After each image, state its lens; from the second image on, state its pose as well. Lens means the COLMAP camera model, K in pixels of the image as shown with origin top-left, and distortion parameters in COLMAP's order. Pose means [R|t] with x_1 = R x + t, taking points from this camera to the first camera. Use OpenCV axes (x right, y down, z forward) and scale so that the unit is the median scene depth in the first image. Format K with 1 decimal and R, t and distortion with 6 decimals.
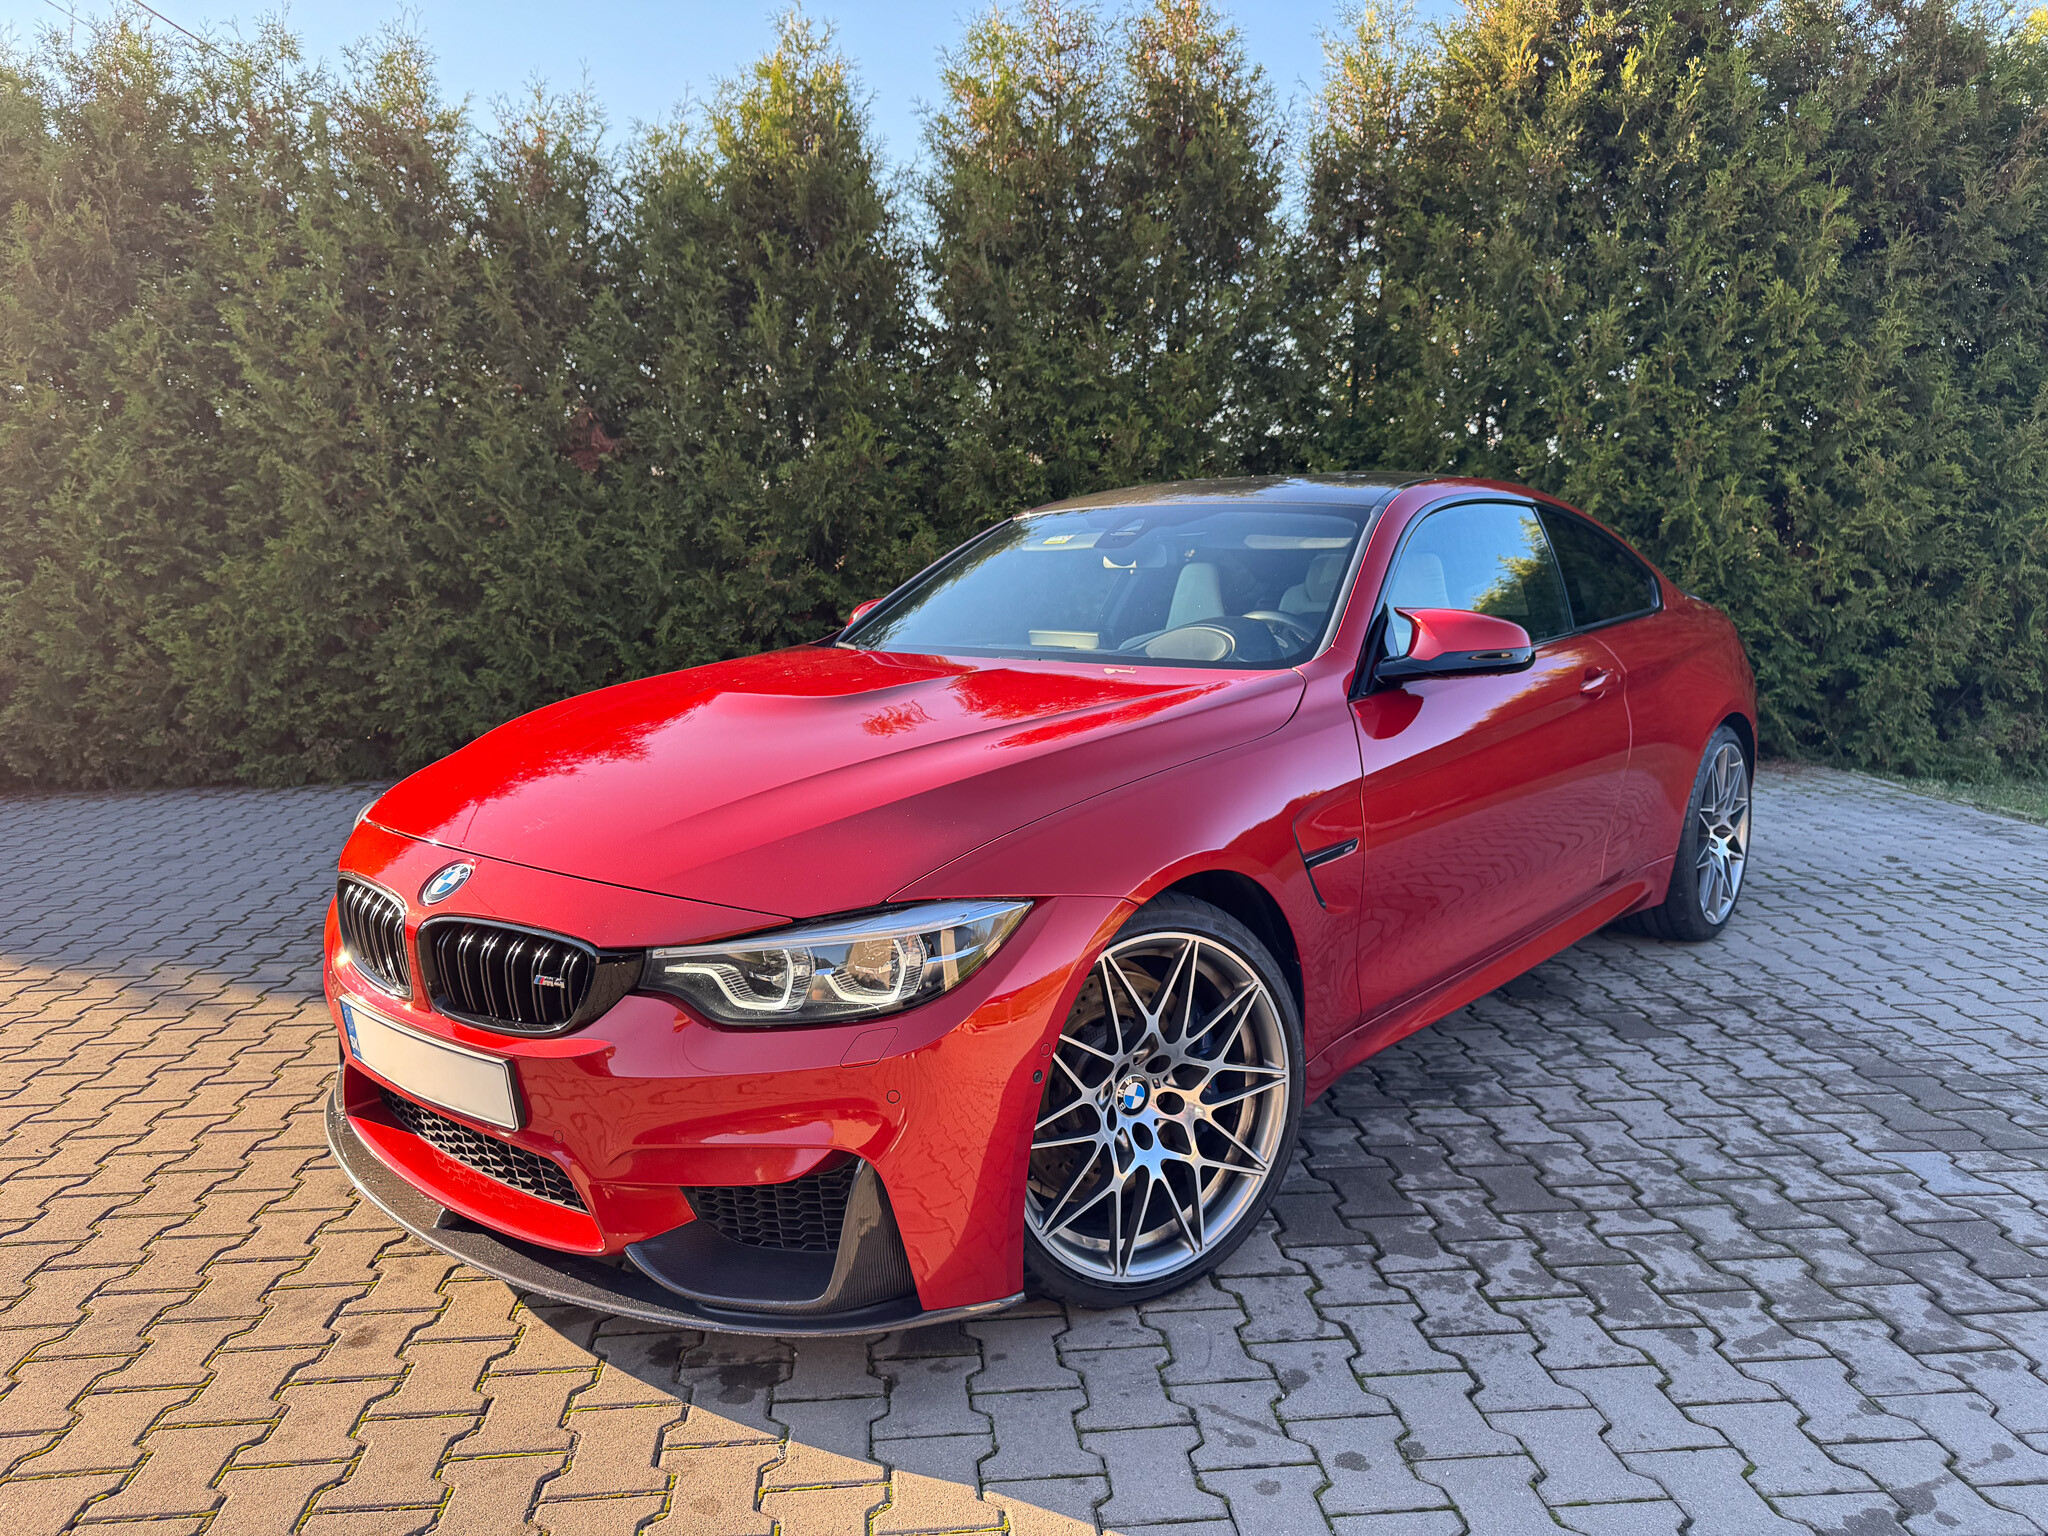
lens RADIAL K [[1448.5, 0, 1012.8], [0, 1448.5, 779.8], [0, 0, 1]] dist [0.019033, -0.025813]
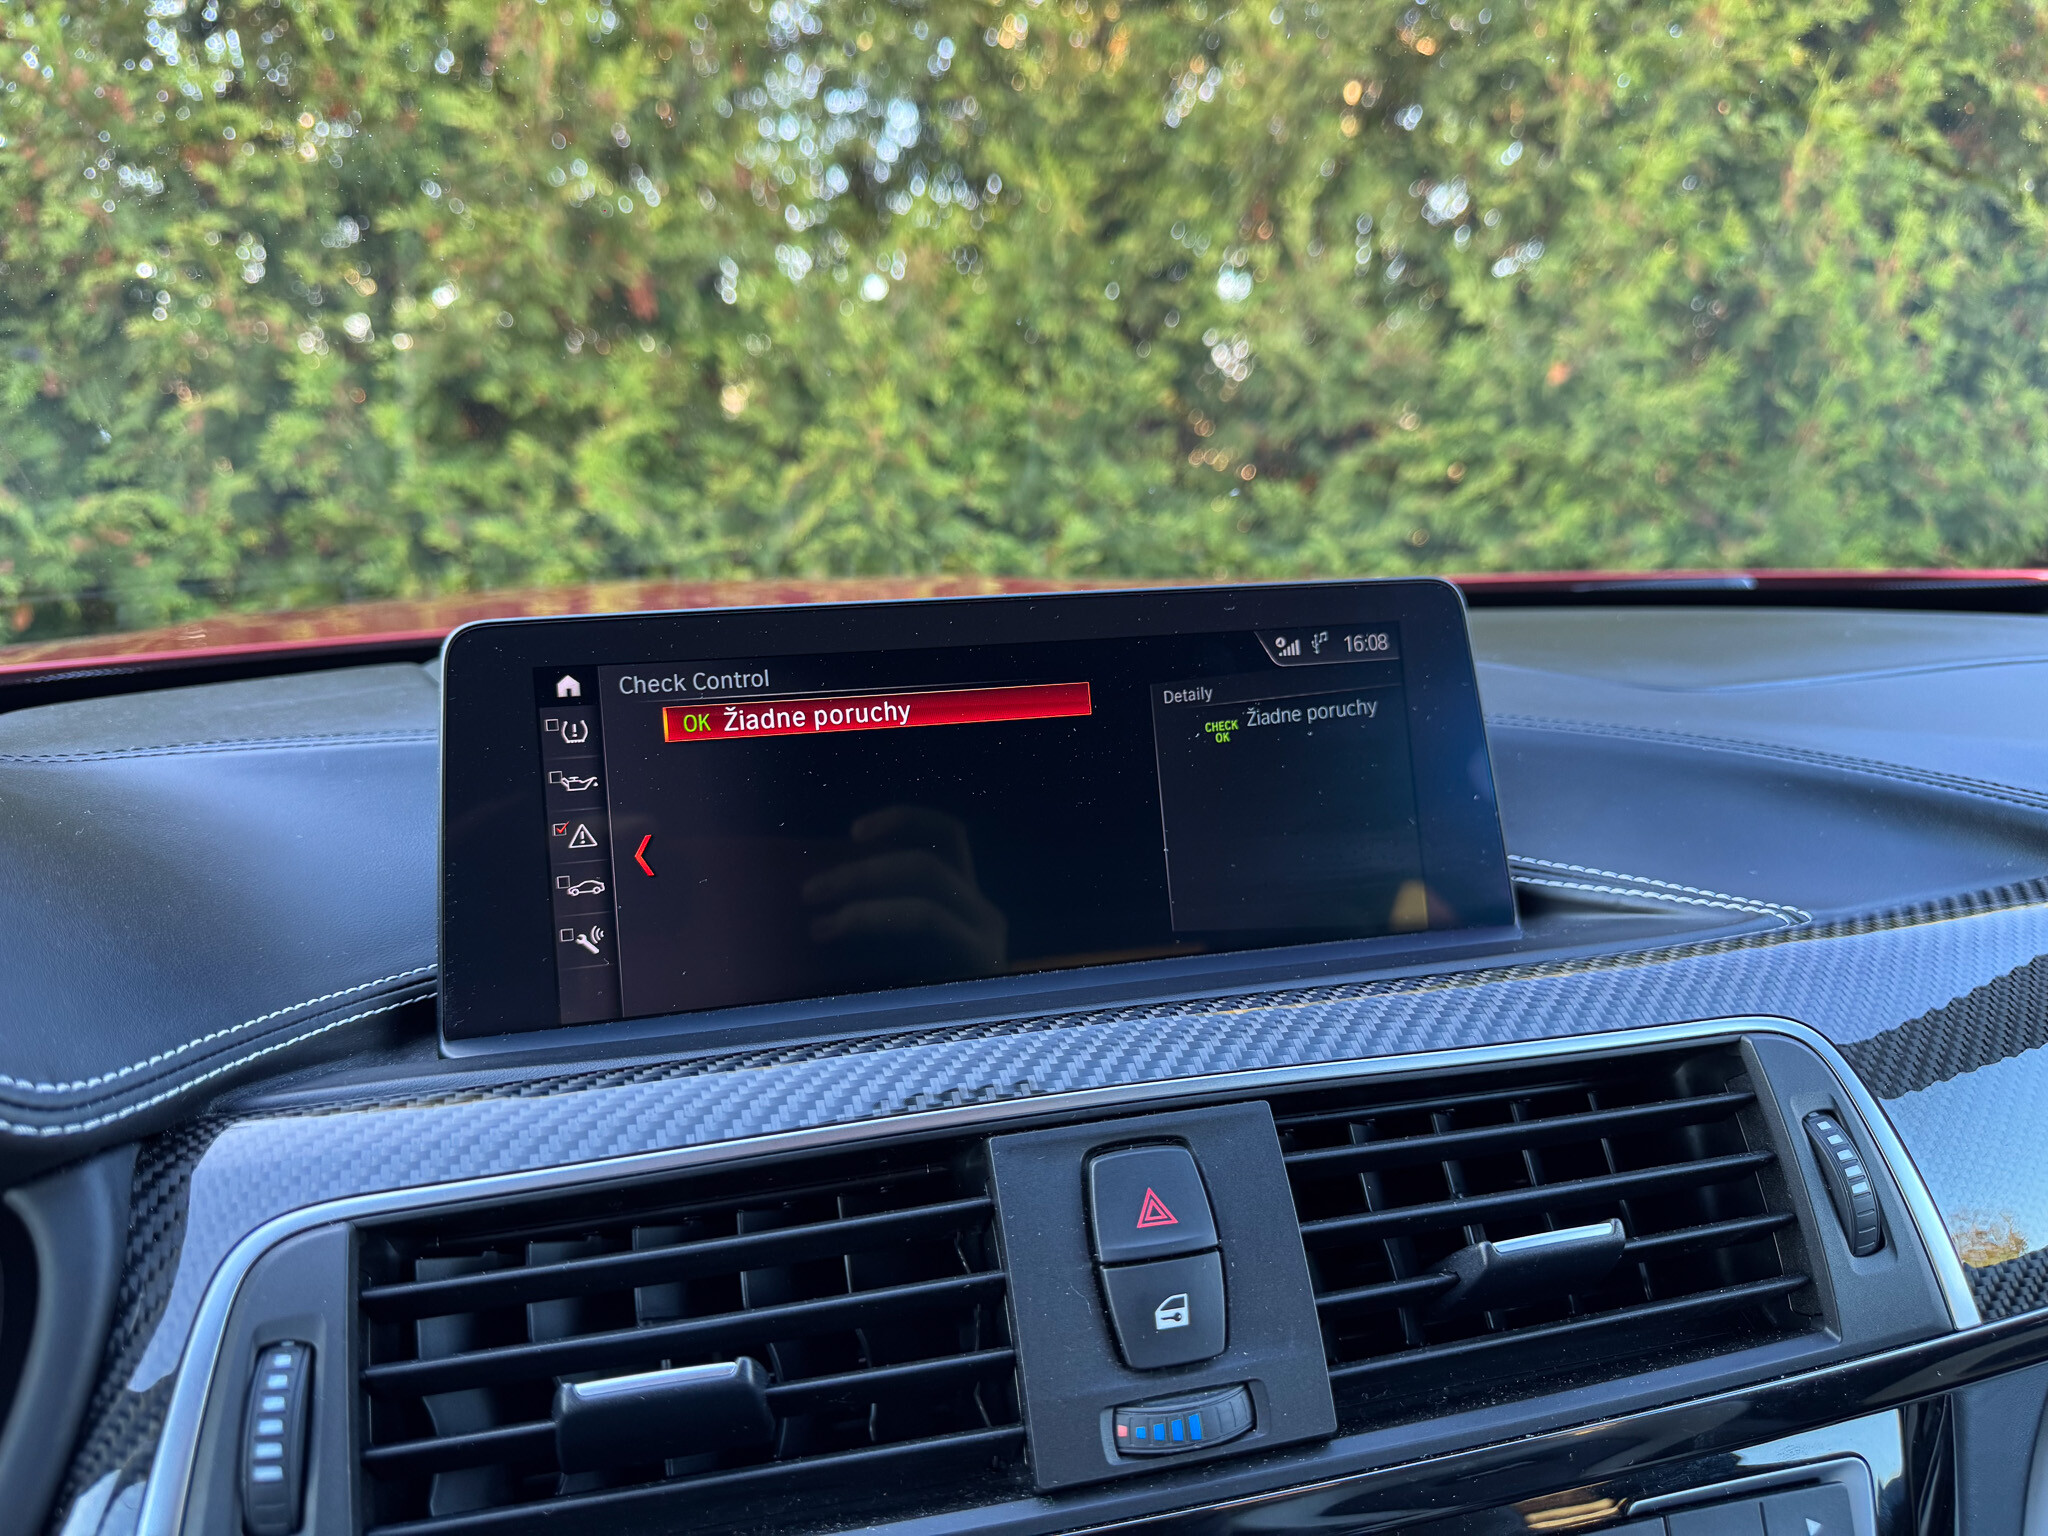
lens RADIAL K [[1448.5, 0, 1023.1], [0, 1448.5, 769.3], [0, 0, 1]] dist [0.019033, -0.025813]
pose [[0.948565, -0.078719, 0.306639, 0.067541], [0.060272, 0.995781, 0.069185, -0.079454], [-0.310791, -0.047145, 0.949308, 0.616858]]
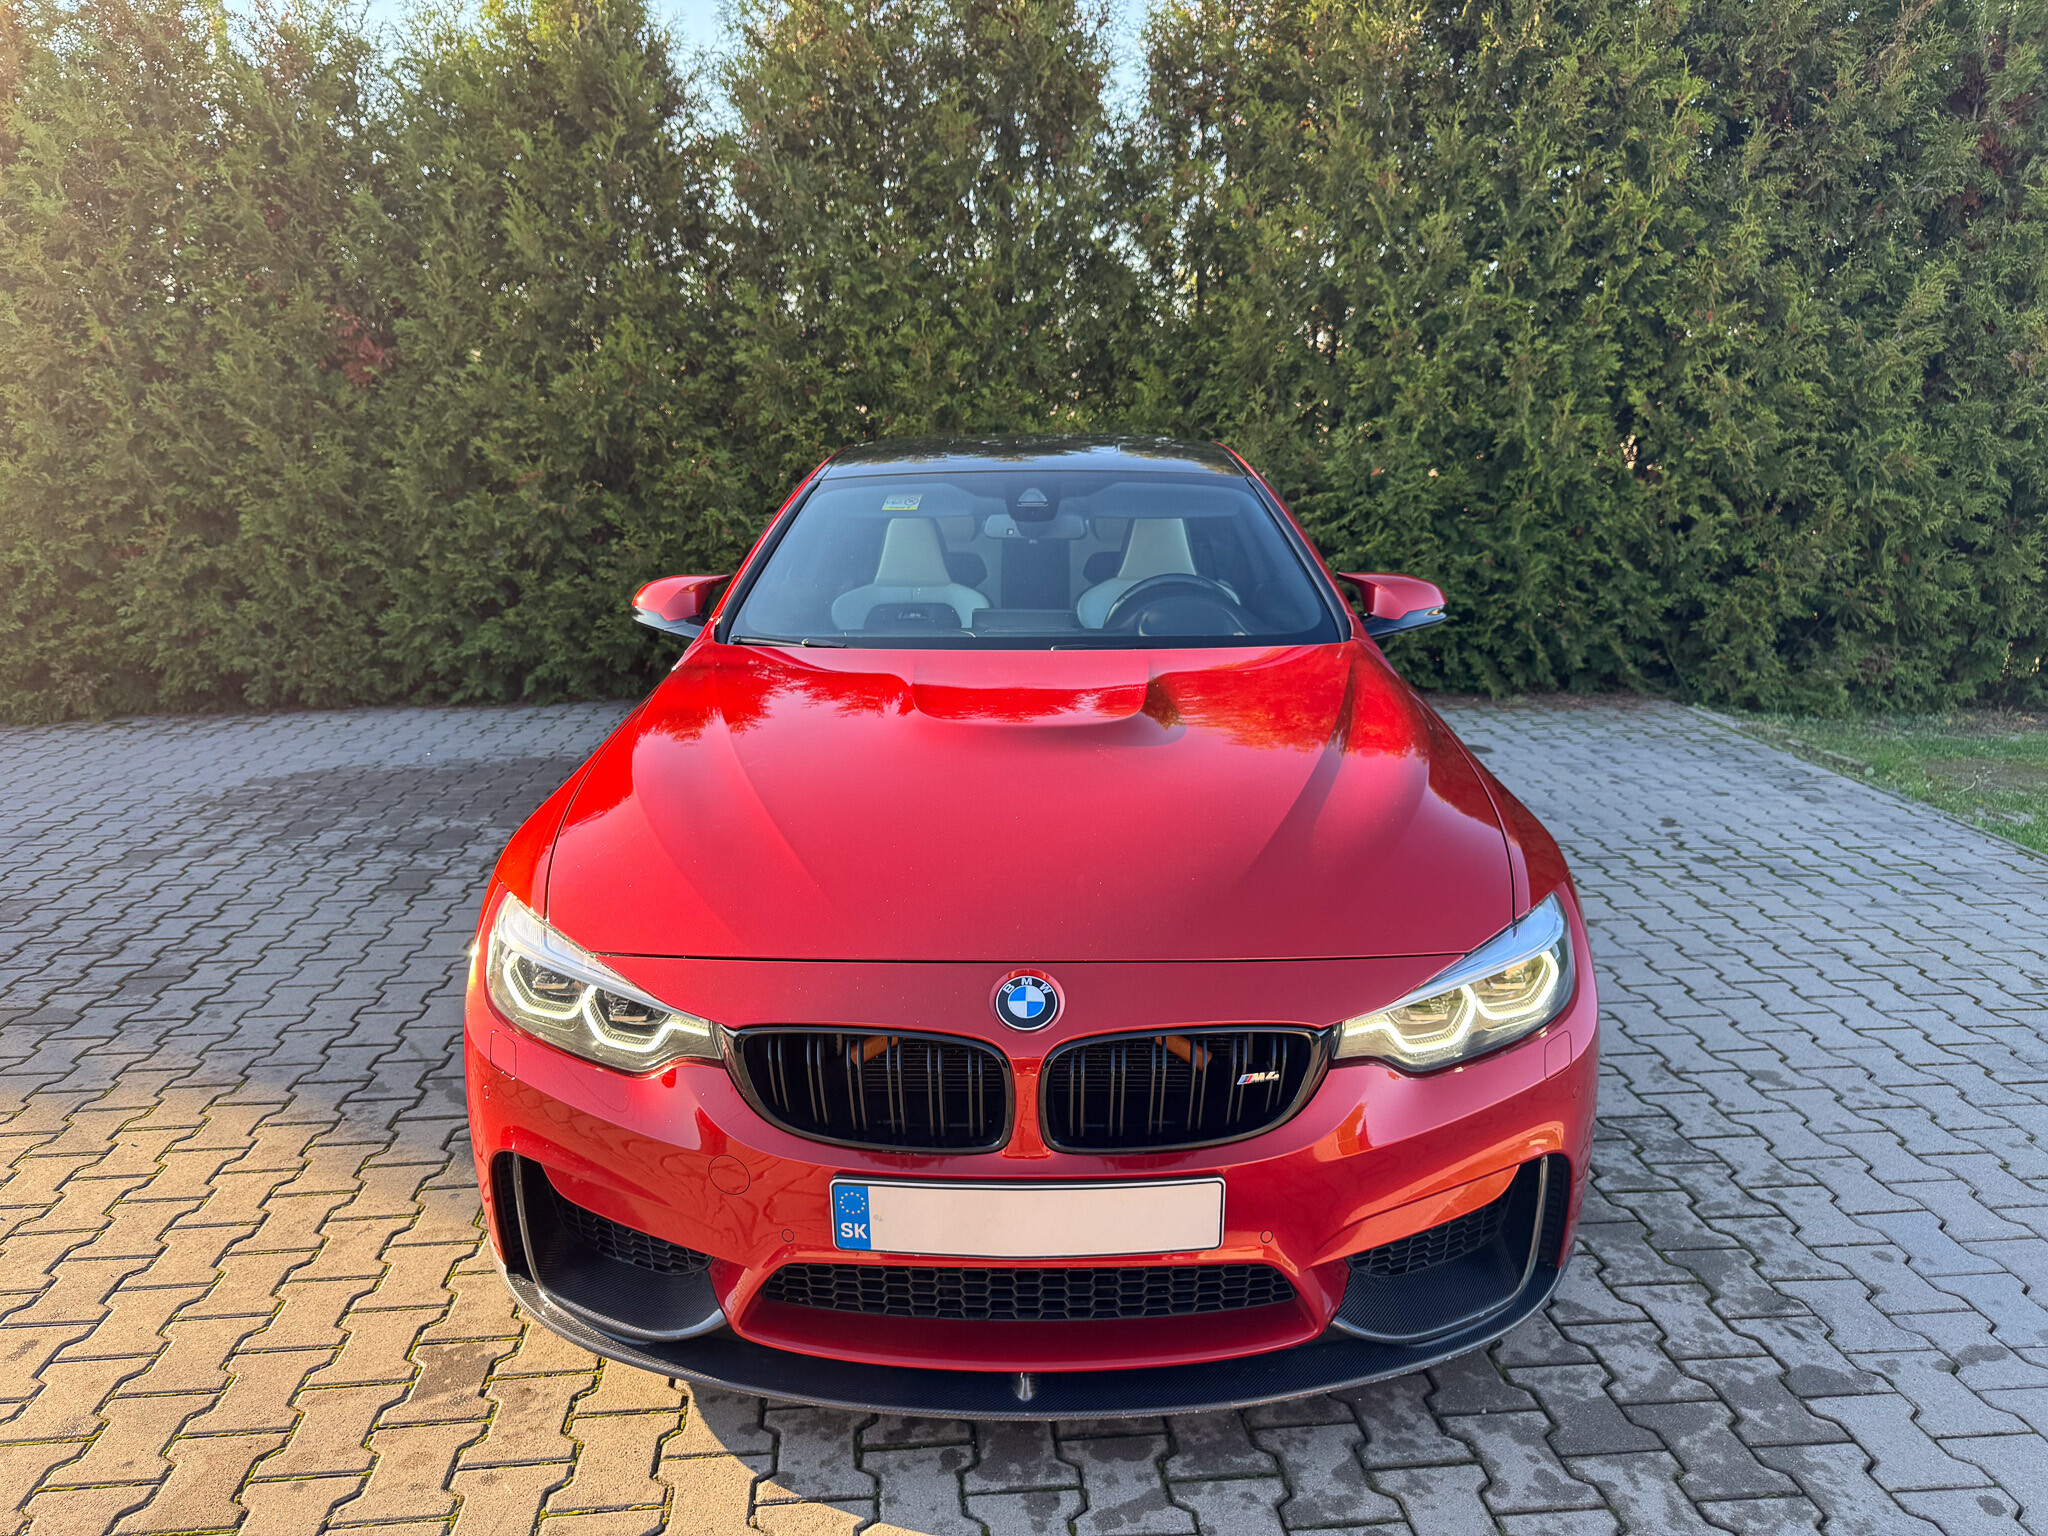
lens RADIAL K [[1448.5, 0, 1015.4], [0, 1448.5, 779.5], [0, 0, 1]] dist [0.019033, -0.025813]
pose [[0.999980, 0.000418, 0.006235, 0.128026], [-0.000938, 0.996500, 0.083593, -0.038751], [-0.006179, -0.083597, 0.996480, 0.044204]]
